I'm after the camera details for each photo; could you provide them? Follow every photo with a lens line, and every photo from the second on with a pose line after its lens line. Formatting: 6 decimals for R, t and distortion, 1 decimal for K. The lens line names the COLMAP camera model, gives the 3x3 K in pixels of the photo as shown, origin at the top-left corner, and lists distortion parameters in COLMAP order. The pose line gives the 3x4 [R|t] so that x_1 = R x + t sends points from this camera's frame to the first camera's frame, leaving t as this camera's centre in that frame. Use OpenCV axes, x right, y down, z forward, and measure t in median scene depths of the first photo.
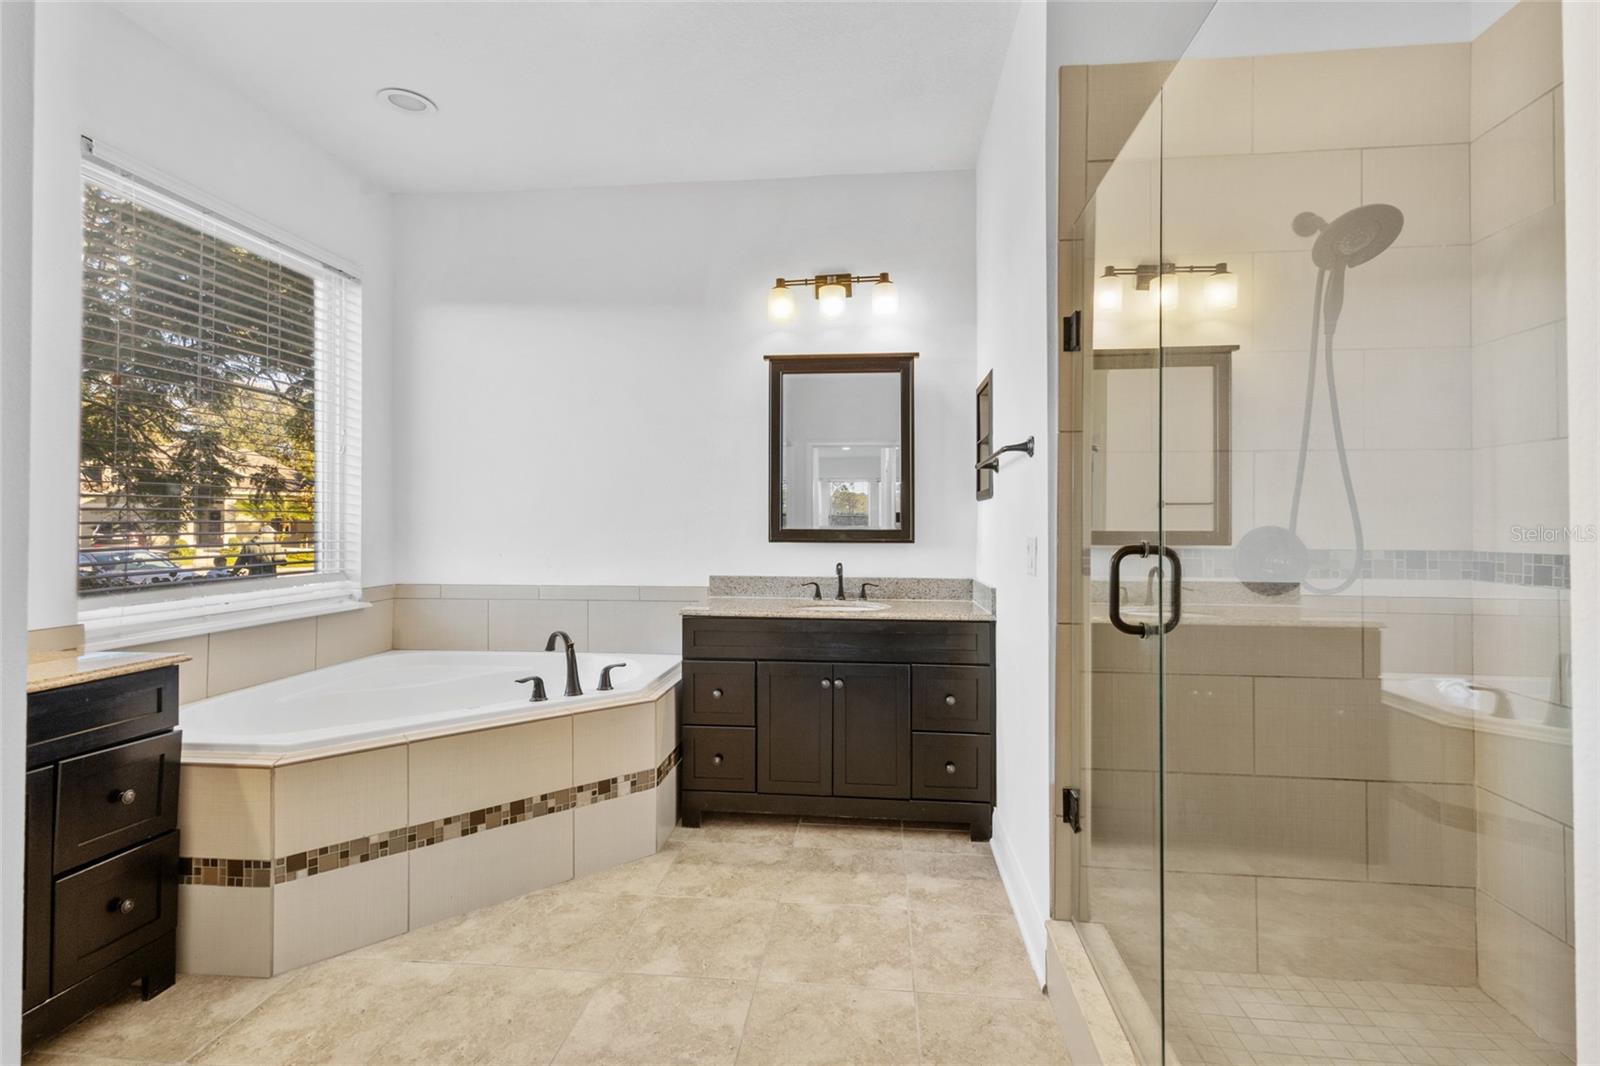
lens RADIAL K [[737.0, 0, 801.2], [0, 737.0, 524.9], [0, 0, 1]] dist [0.015164, -0.004101]
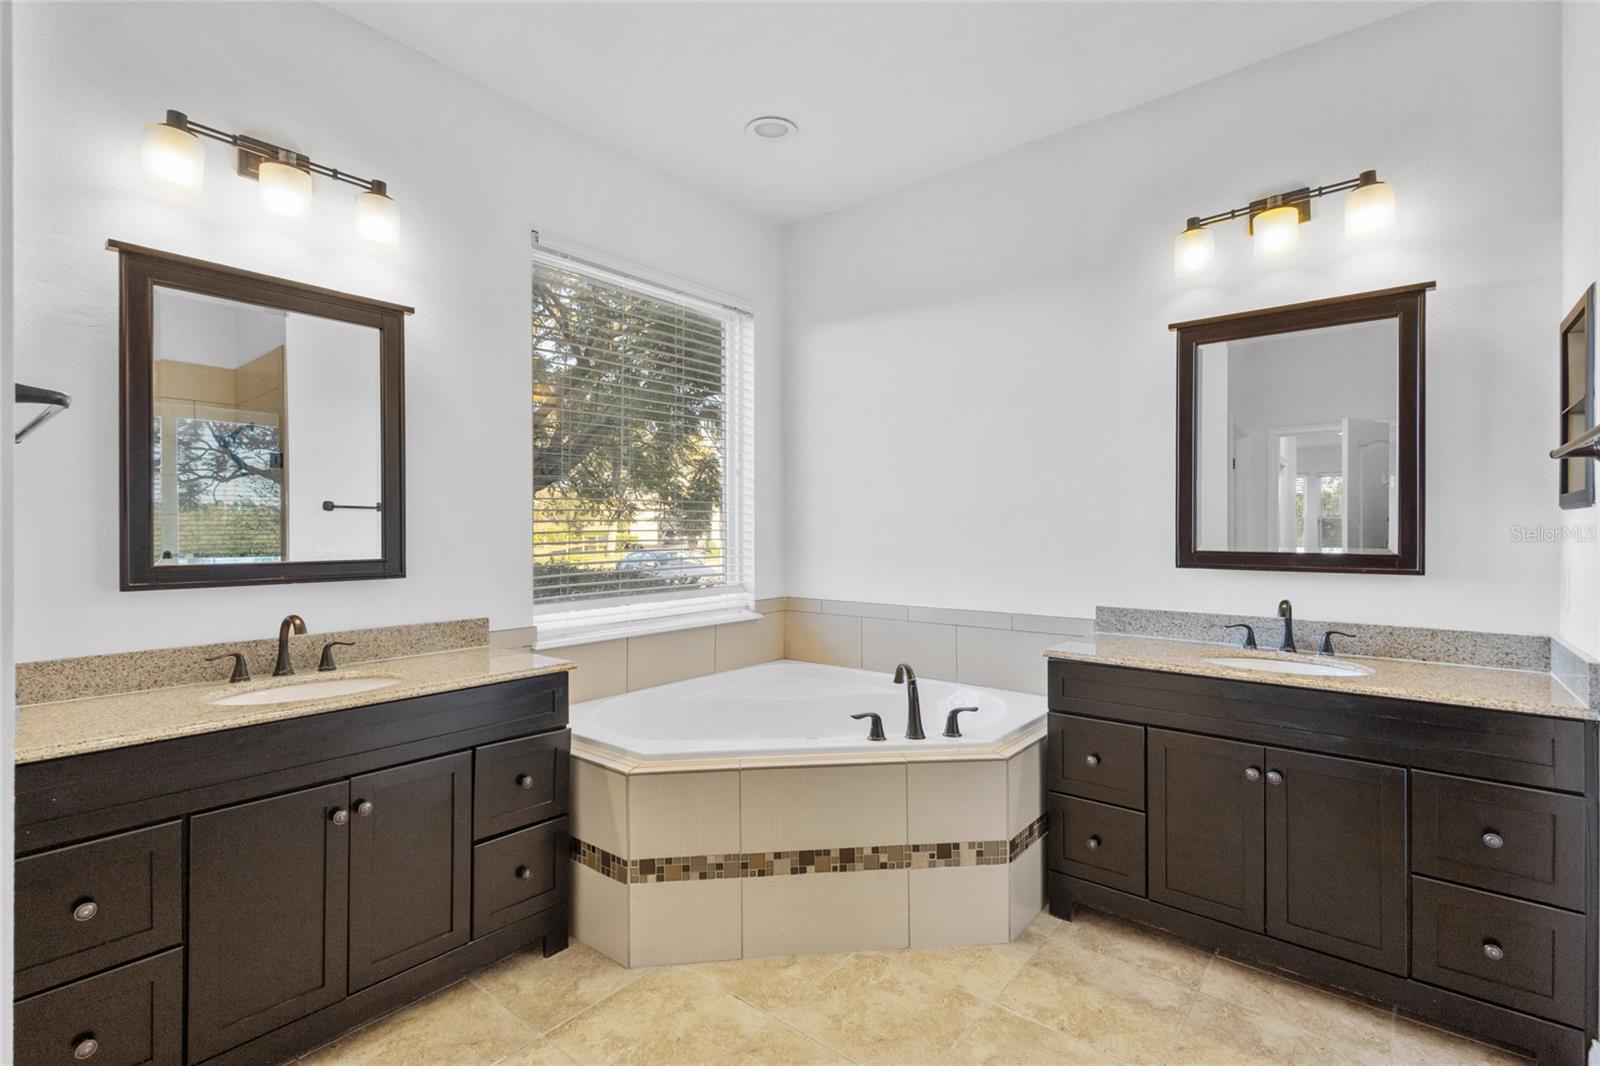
lens RADIAL K [[737.0, 0, 795.2], [0, 737.0, 537.4], [0, 0, 1]] dist [0.015164, -0.004101]
pose [[0.835820, 0.002297, -0.548998, 0.056712], [0.003323, 0.999952, 0.009242, -0.019613], [0.548993, -0.009549, 0.835772, 0.167964]]
